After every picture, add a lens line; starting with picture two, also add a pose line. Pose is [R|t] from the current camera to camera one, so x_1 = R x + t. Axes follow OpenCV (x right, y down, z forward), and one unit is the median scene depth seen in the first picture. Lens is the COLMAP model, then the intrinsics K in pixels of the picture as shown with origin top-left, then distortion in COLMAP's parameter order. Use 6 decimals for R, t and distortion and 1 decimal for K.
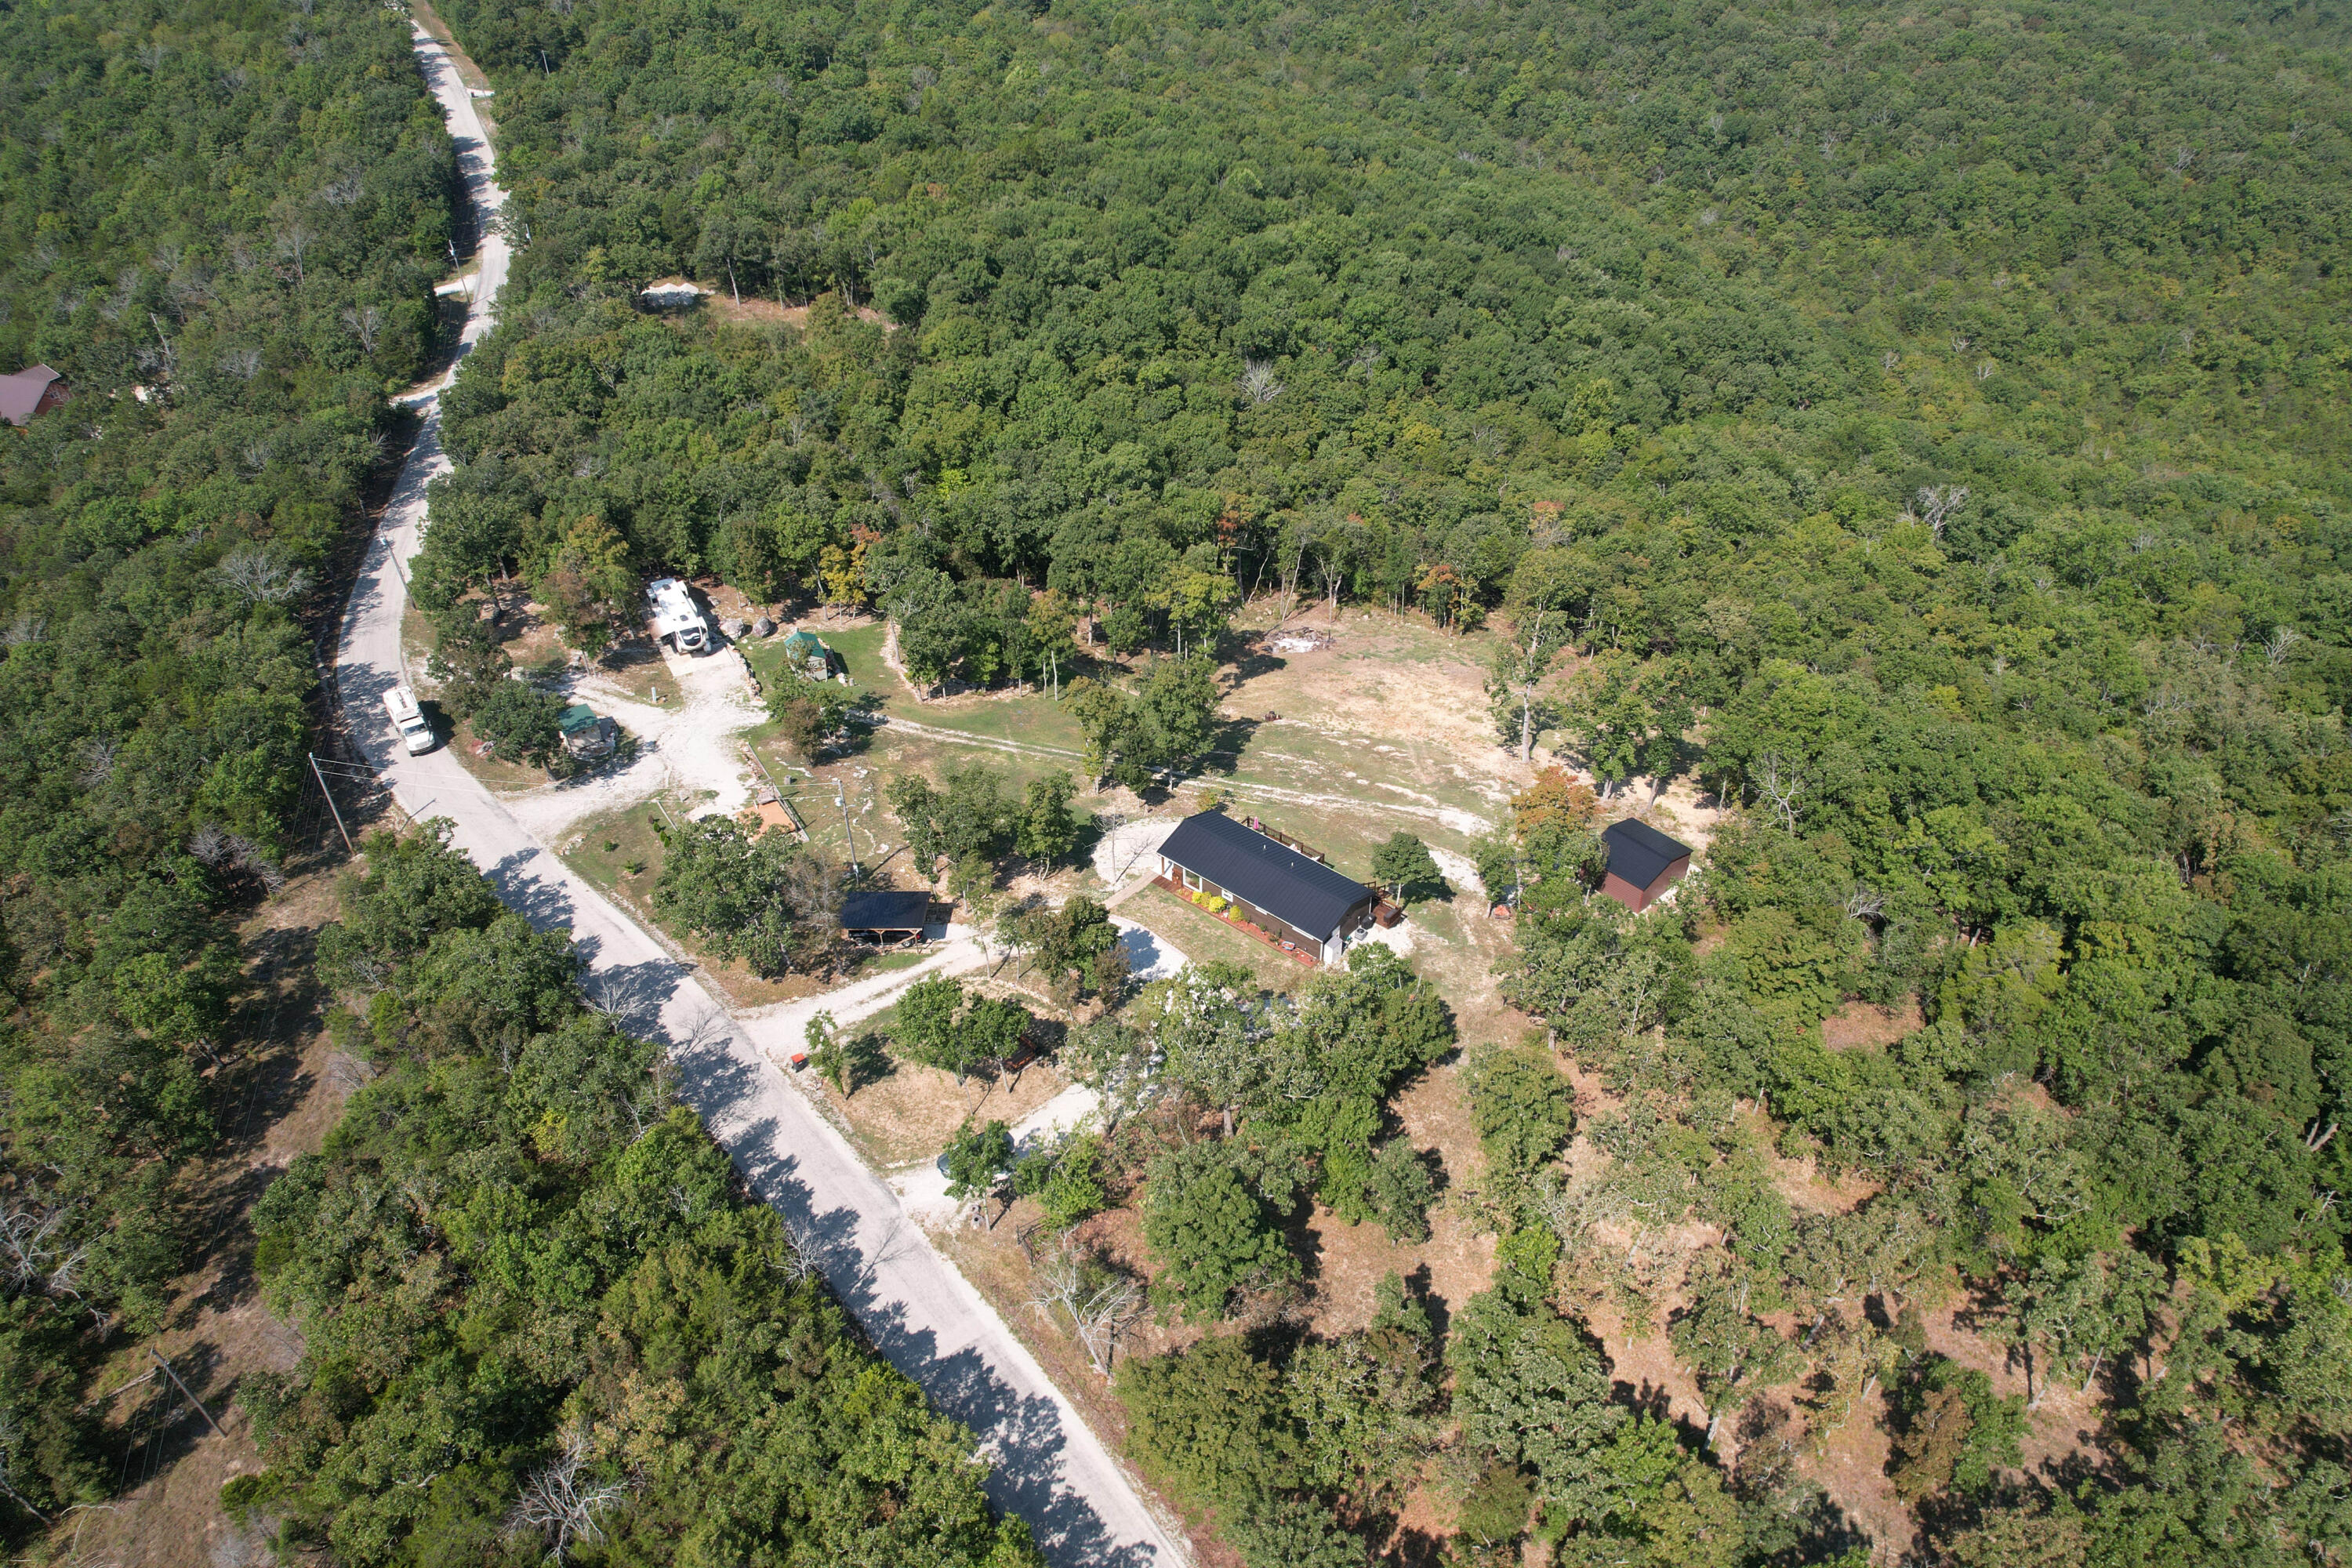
lens RADIAL K [[1480.9, 0, 1176.0], [0, 1480.9, 784.0], [0, 0, 1]] dist [-0.076706, 0.058467]
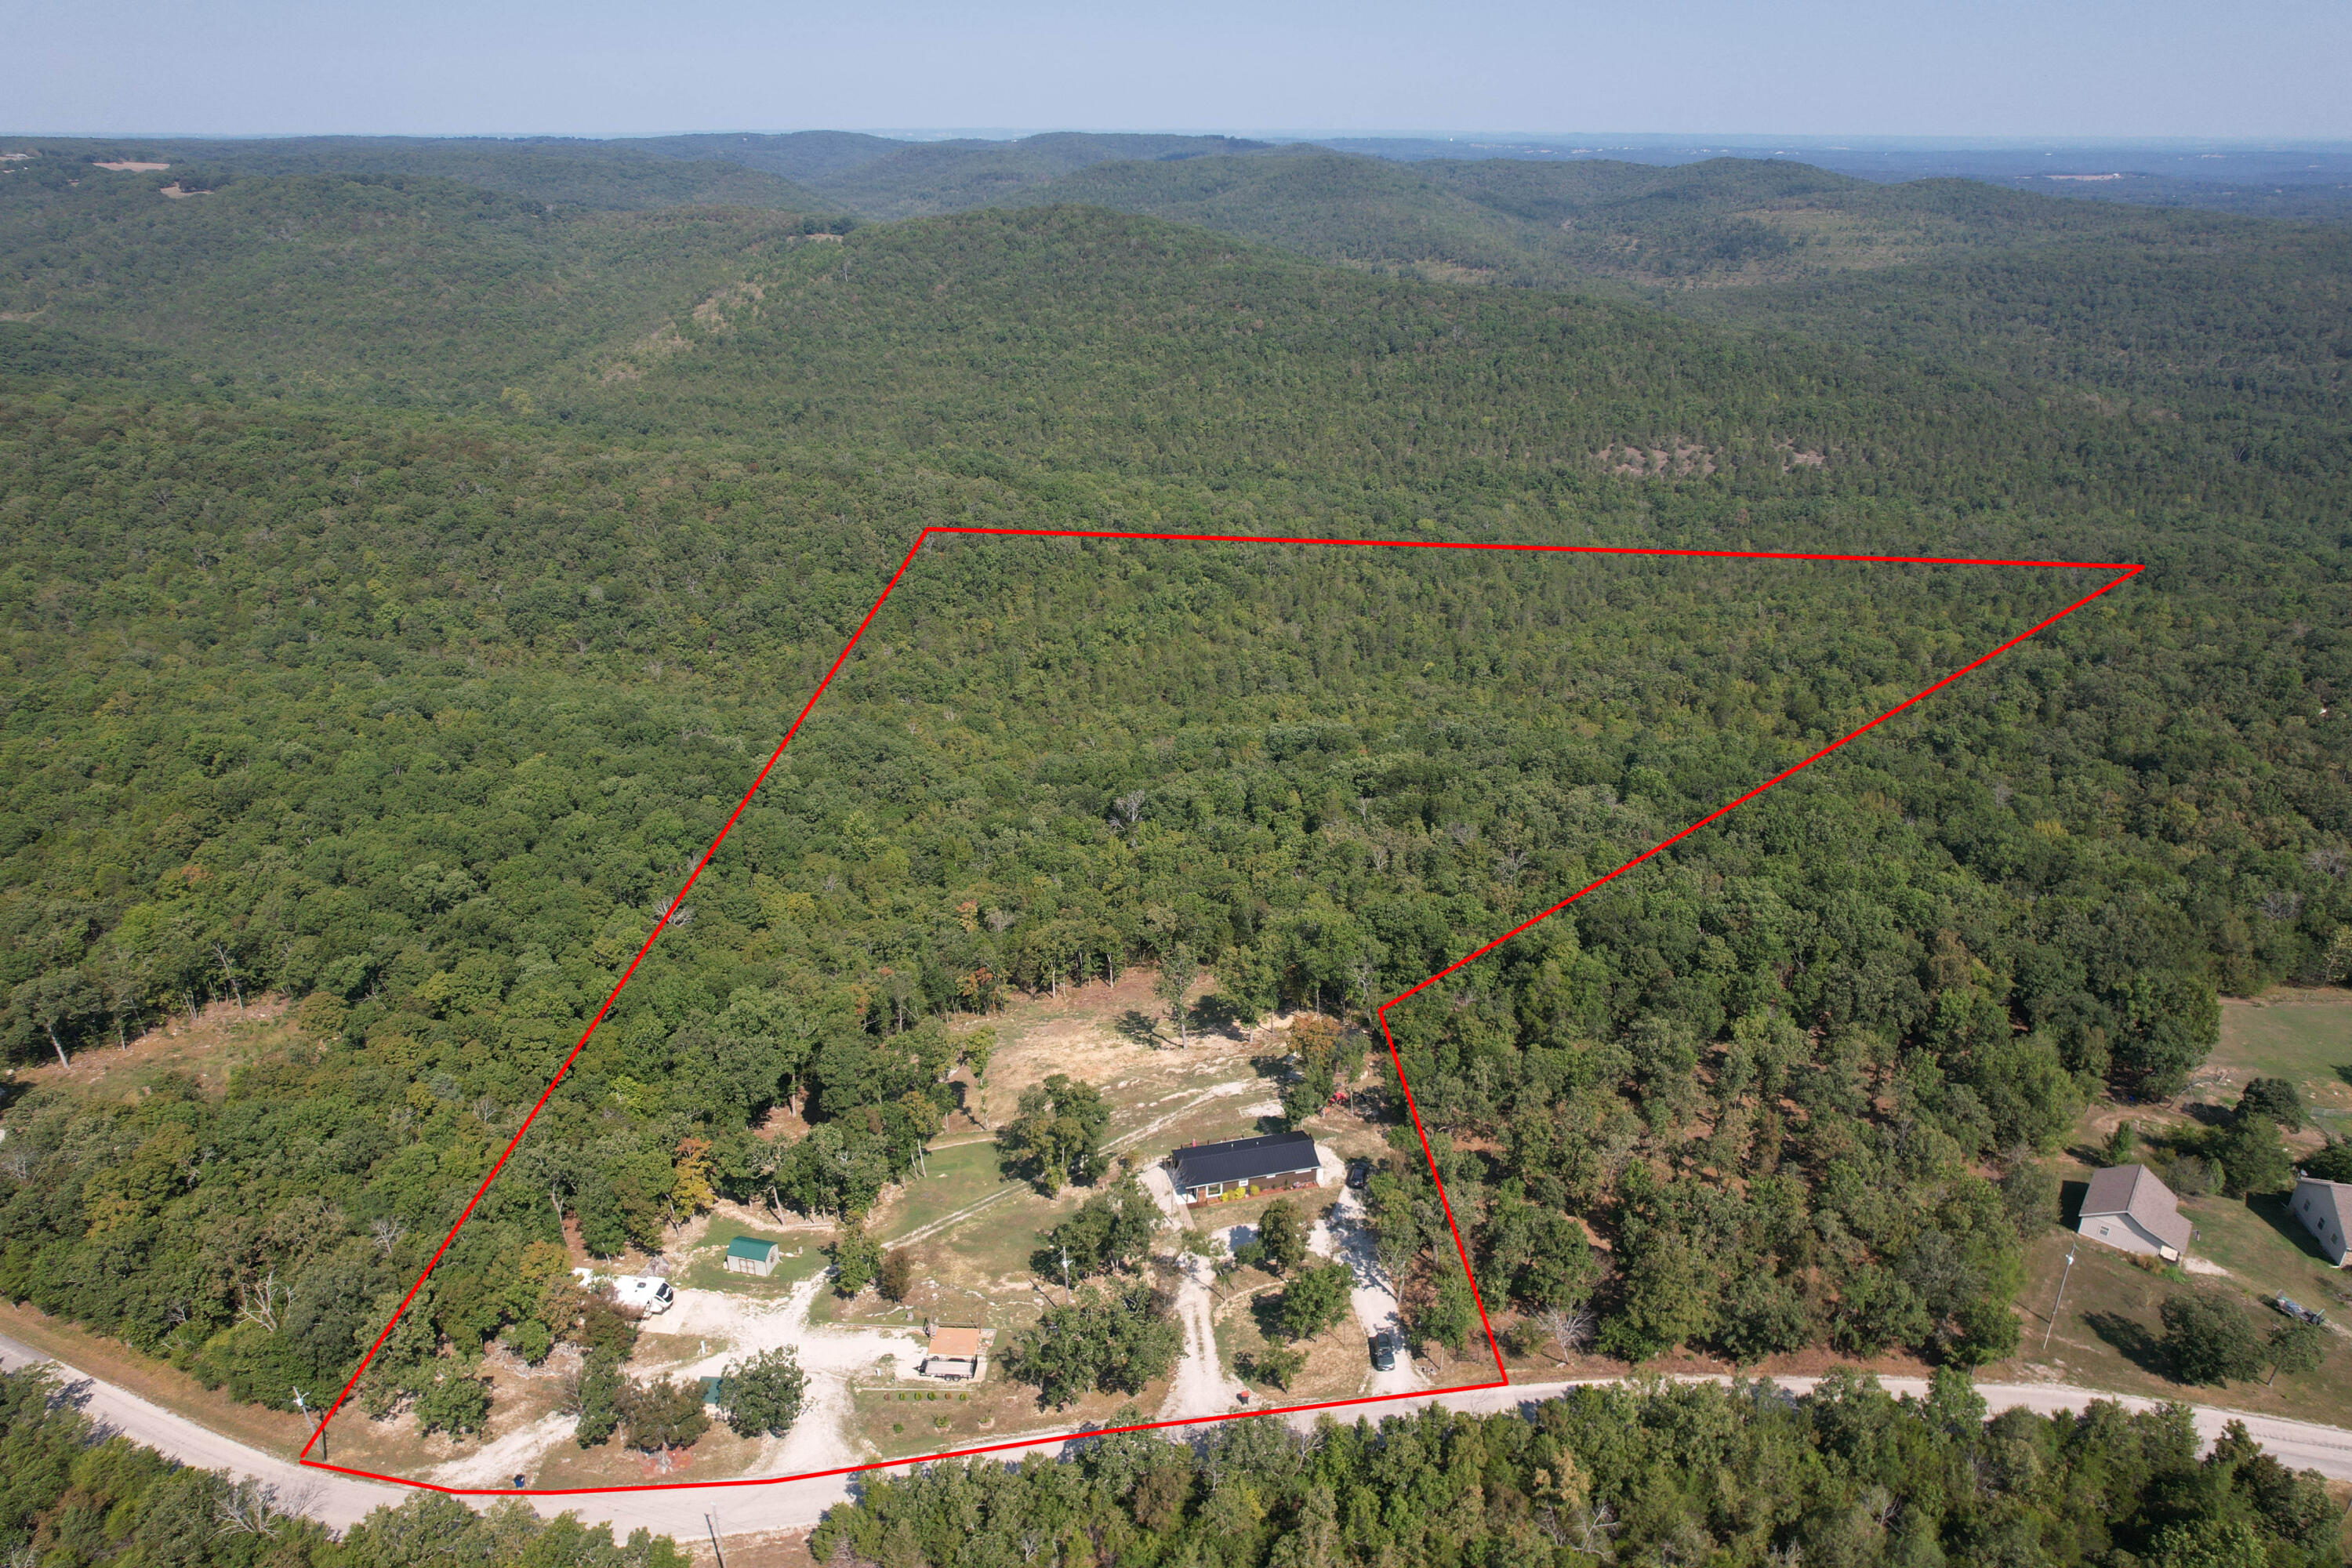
lens RADIAL K [[1480.9, 0, 1176.0], [0, 1480.9, 784.0], [0, 0, 1]] dist [-0.076706, 0.058467]
pose [[0.585093, -0.311299, 0.748838, -0.982631], [0.479541, 0.877463, -0.009912, -0.293016], [-0.653992, 0.364898, 0.662679, -0.089918]]
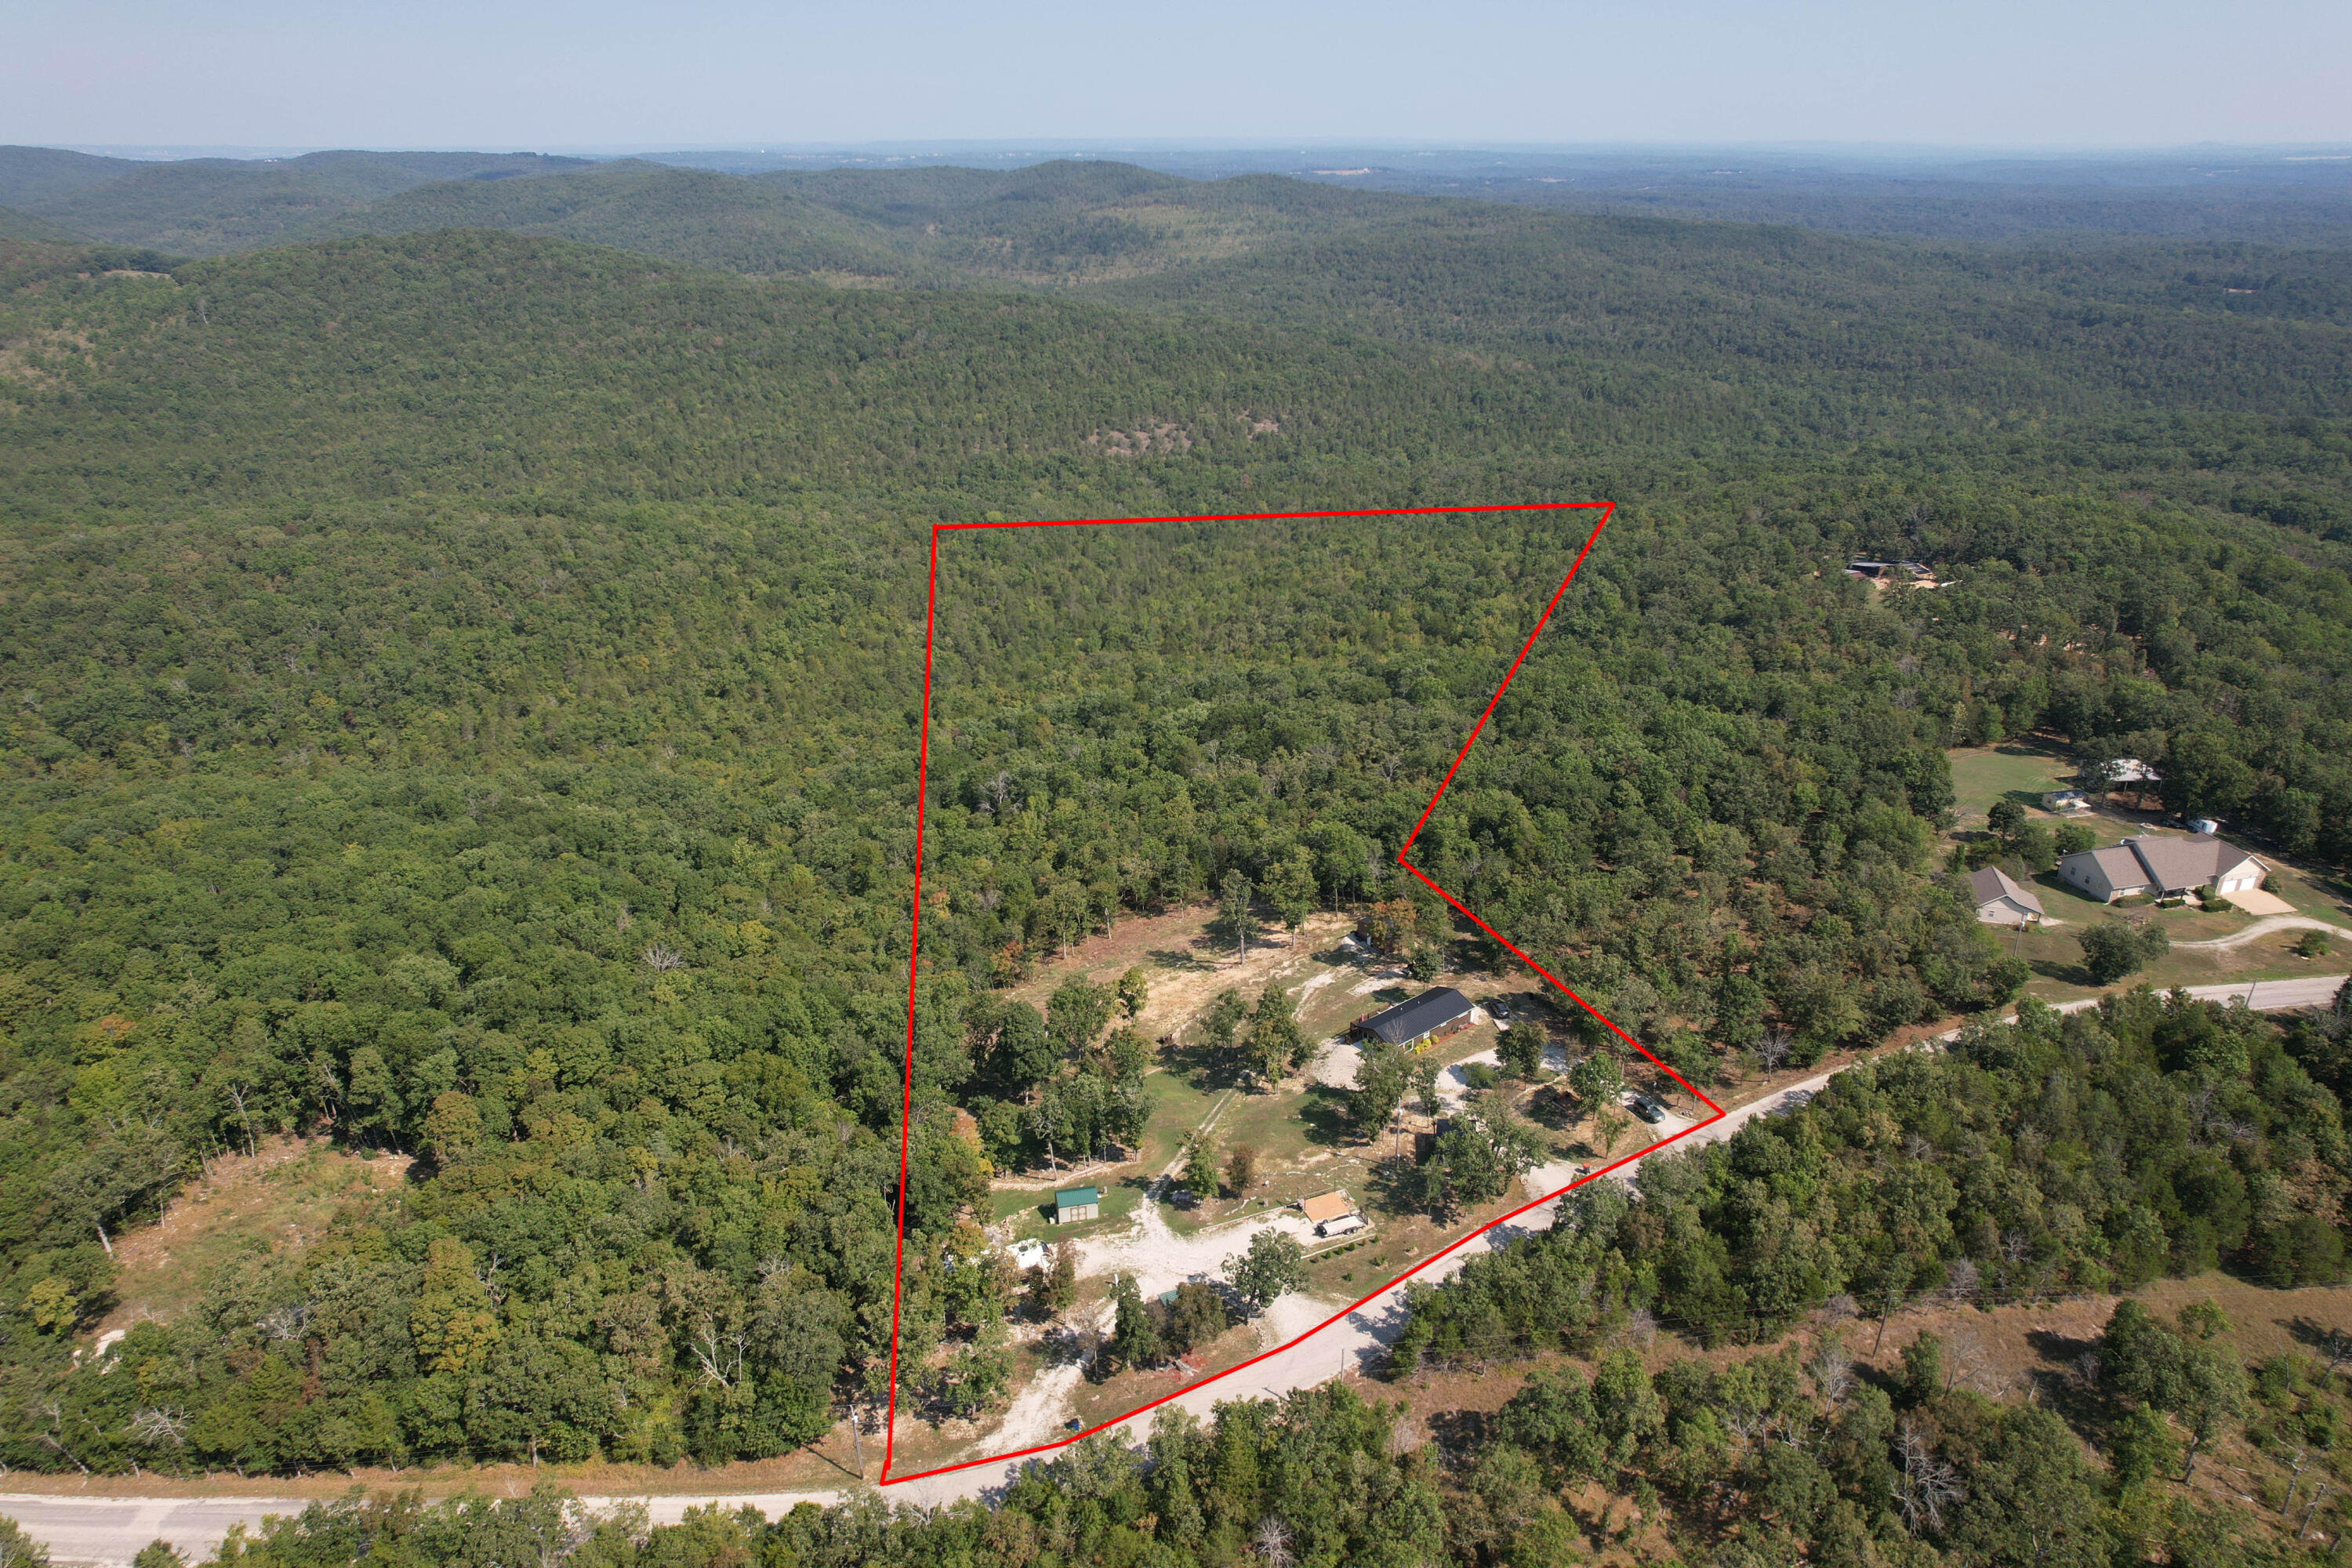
lens RADIAL K [[1479.0, 0, 1176.0], [0, 1479.0, 784.0], [0, 0, 1]] dist [-0.076898, 0.059352]
pose [[0.200609, -0.377041, 0.904210, -1.462386], [0.591129, 0.782604, 0.195184, -0.660060], [-0.781231, 0.495349, 0.379877, 0.416793]]
